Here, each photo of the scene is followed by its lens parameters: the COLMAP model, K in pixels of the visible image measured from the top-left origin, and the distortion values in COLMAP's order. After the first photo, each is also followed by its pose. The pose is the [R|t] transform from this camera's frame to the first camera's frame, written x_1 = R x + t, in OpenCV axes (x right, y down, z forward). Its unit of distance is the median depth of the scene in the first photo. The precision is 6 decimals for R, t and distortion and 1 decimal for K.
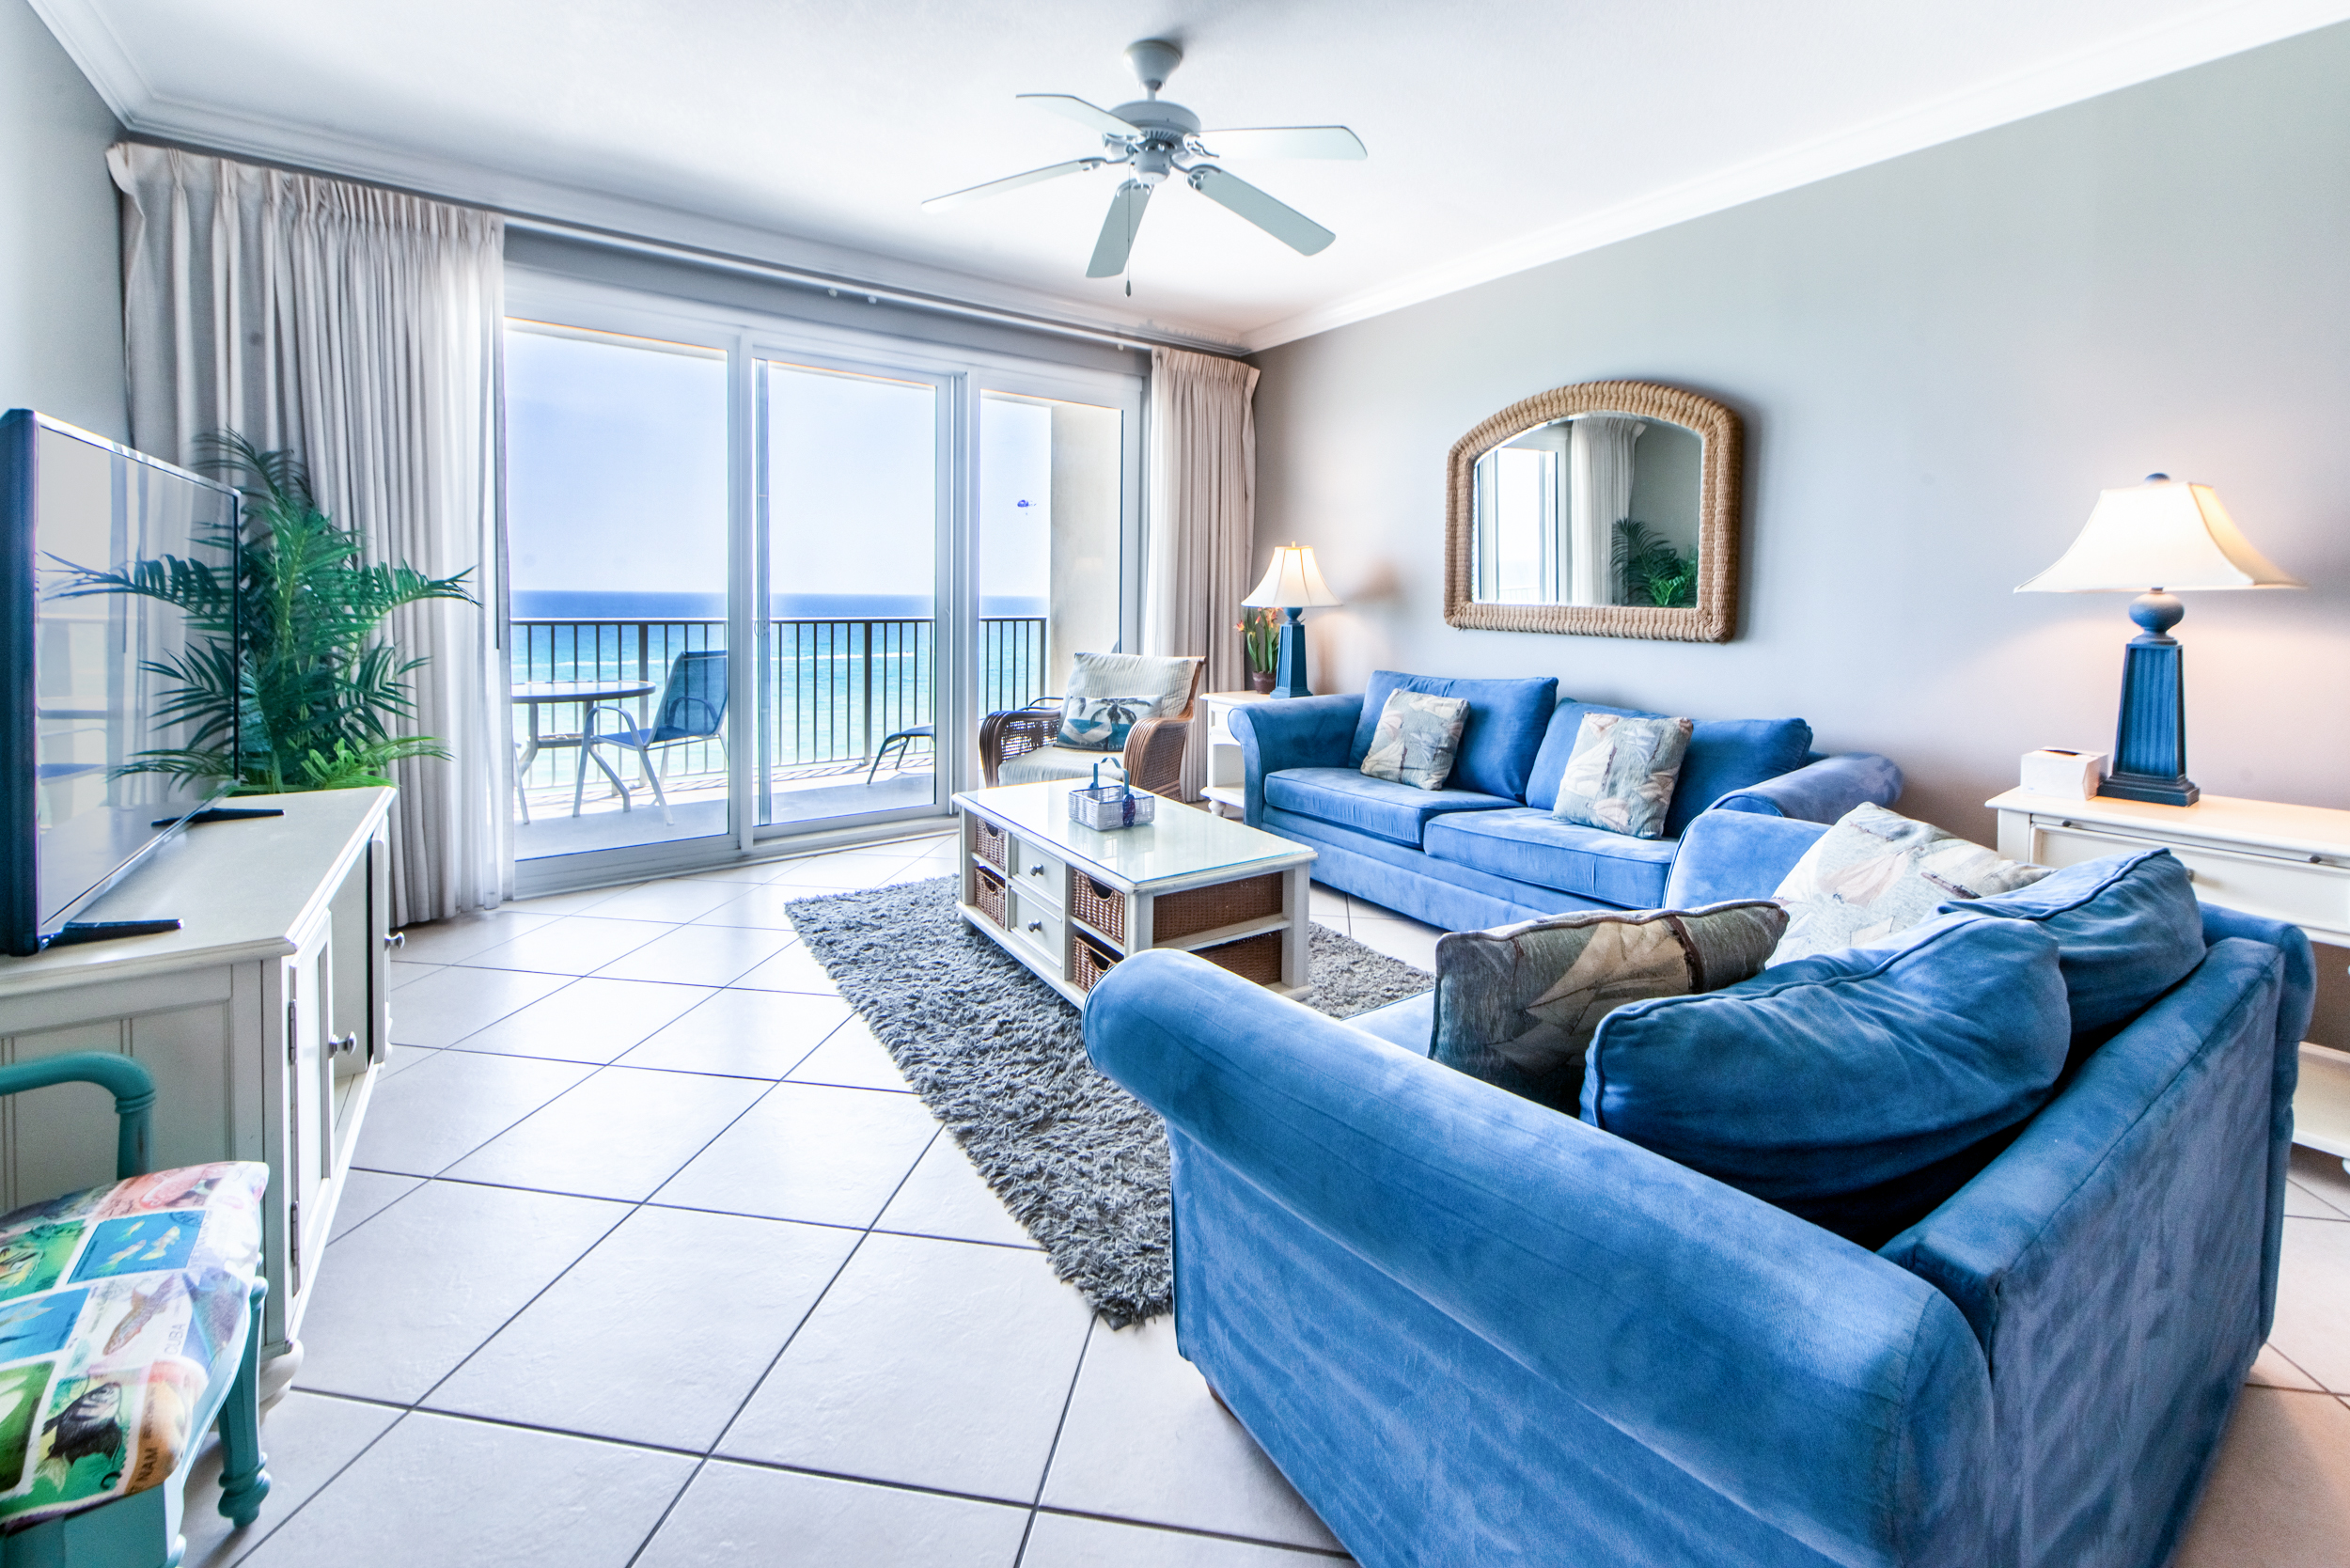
lens RADIAL K [[941.2, 0, 1184.1], [0, 941.2, 636.5], [0, 0, 1]] dist [-0.000461, -0.000461]
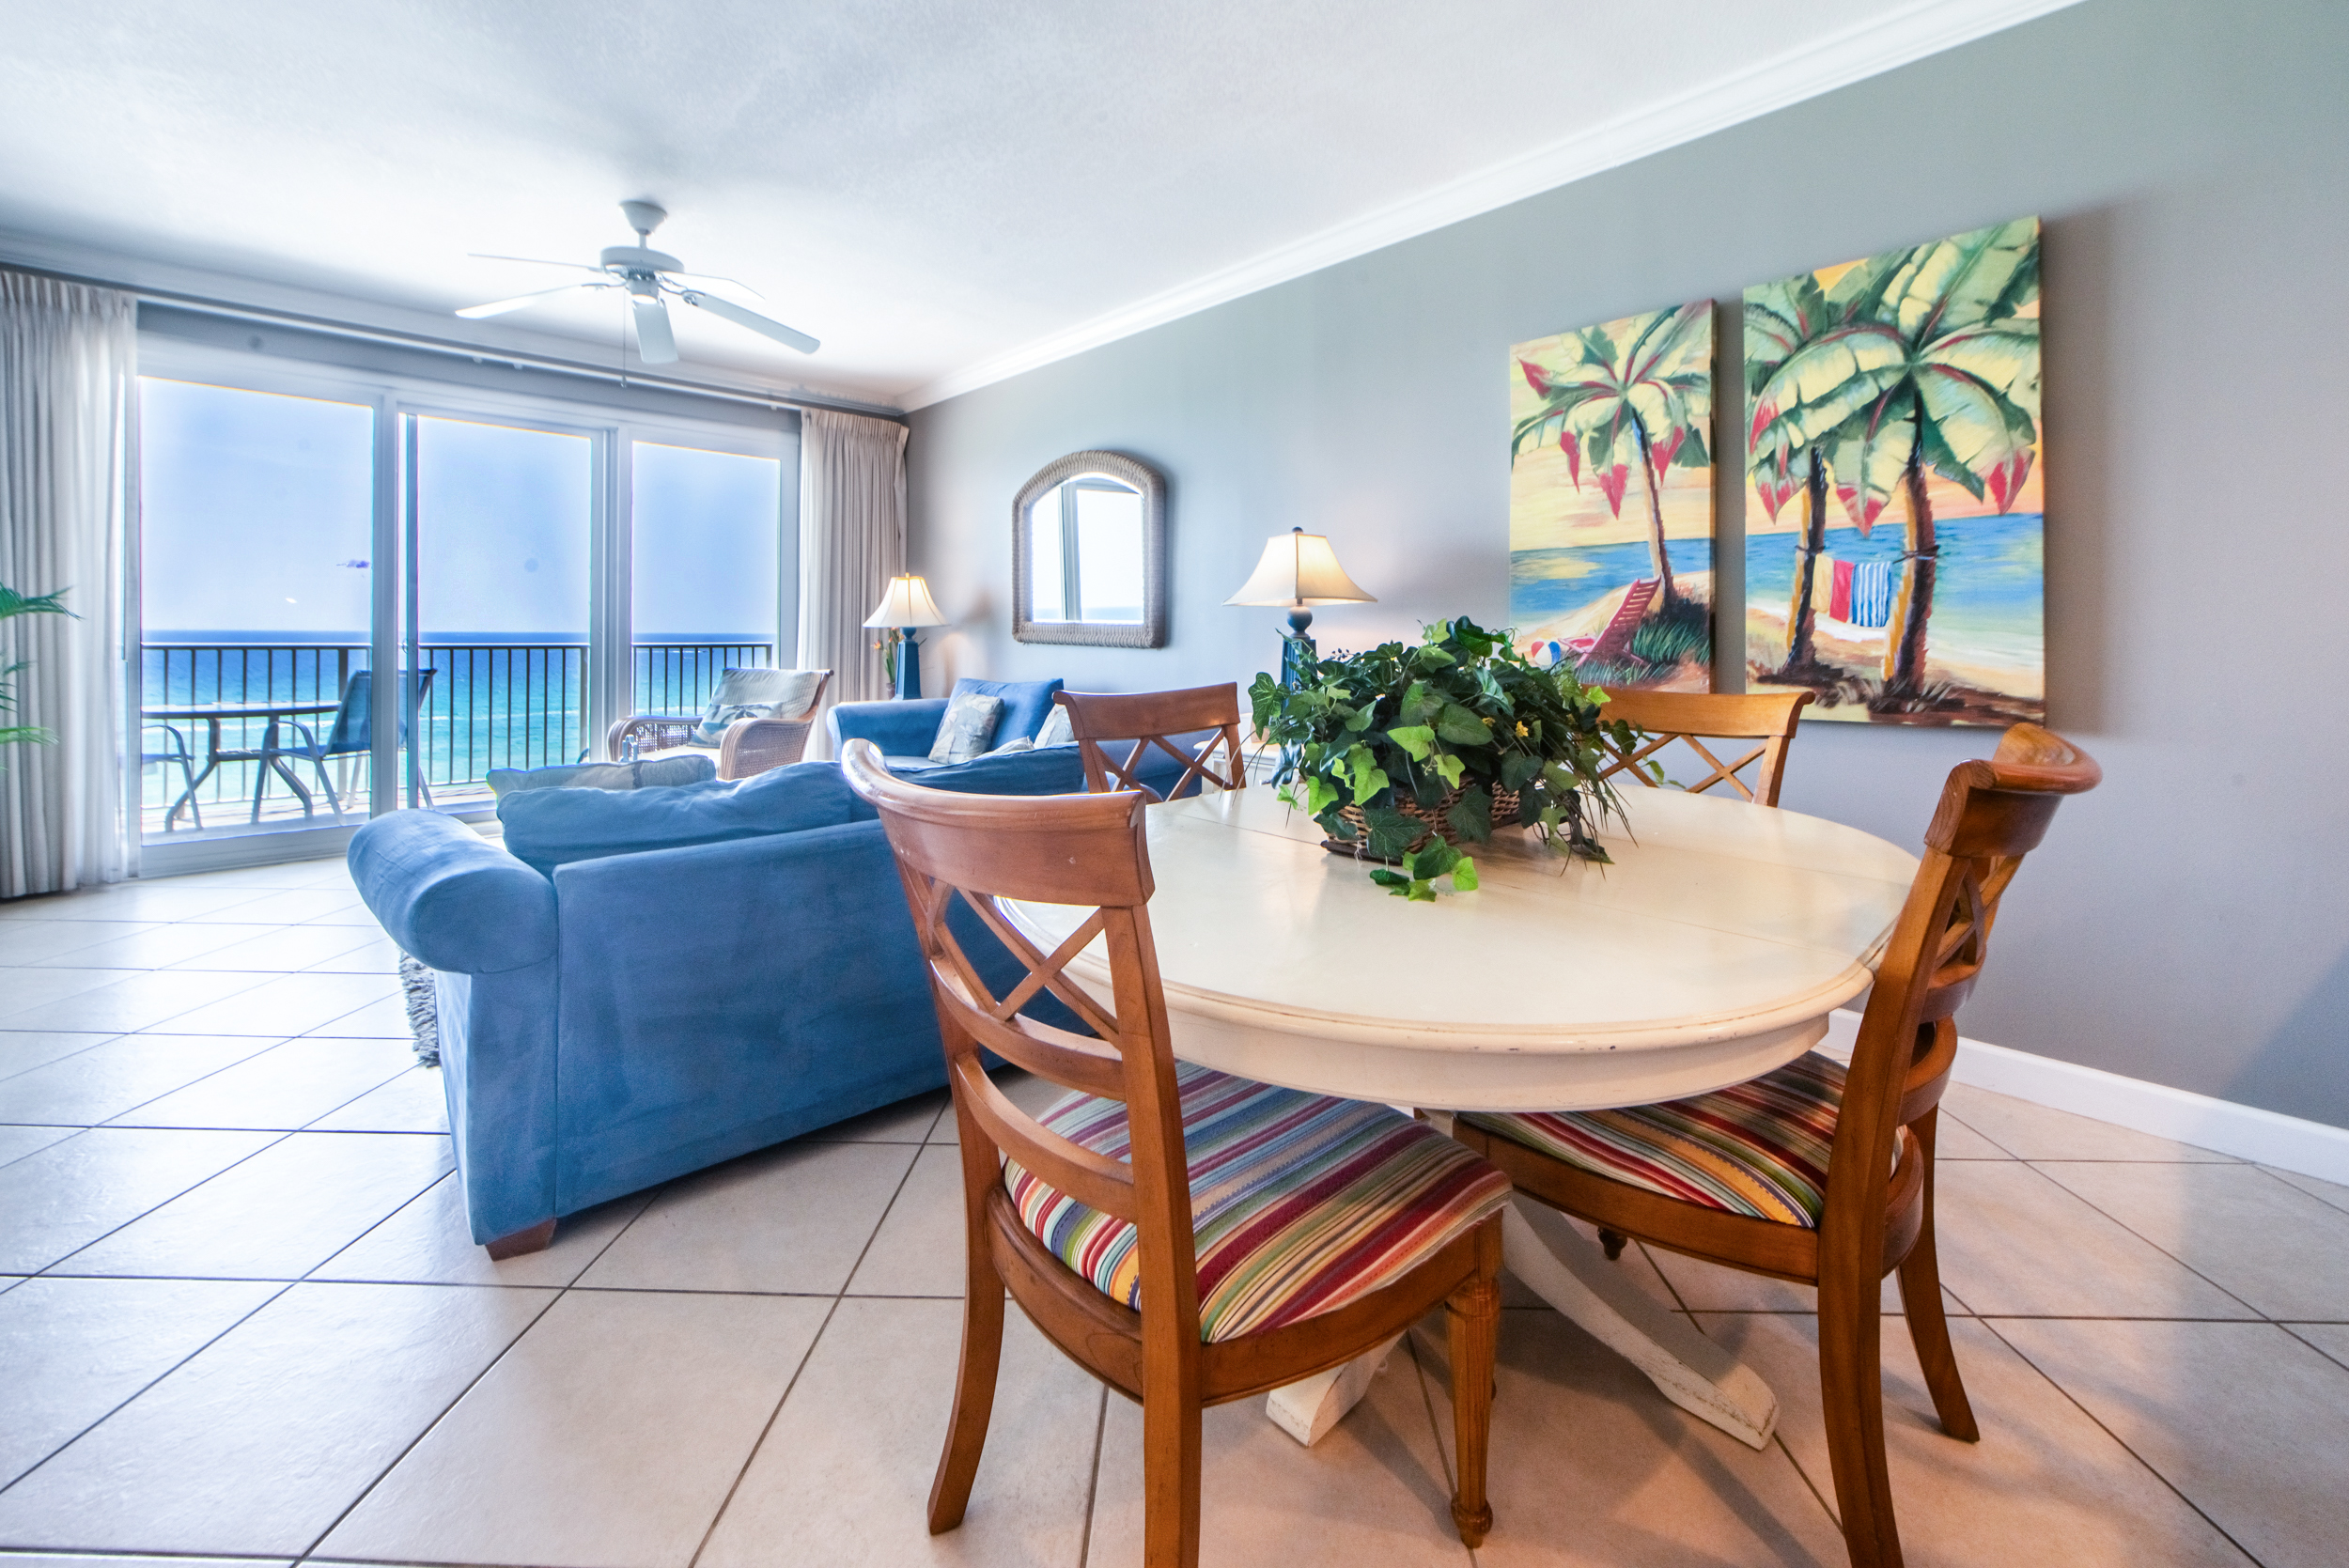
lens RADIAL K [[940.7, 0, 1183.6], [0, 940.7, 636.6], [0, 0, 1]] dist [-0.000461, -0.000461]
pose [[0.992807, -0.003262, 0.119682, 0.324749], [0.007963, 0.999214, -0.038823, 0.030072], [-0.119462, 0.039497, 0.992053, -0.231590]]
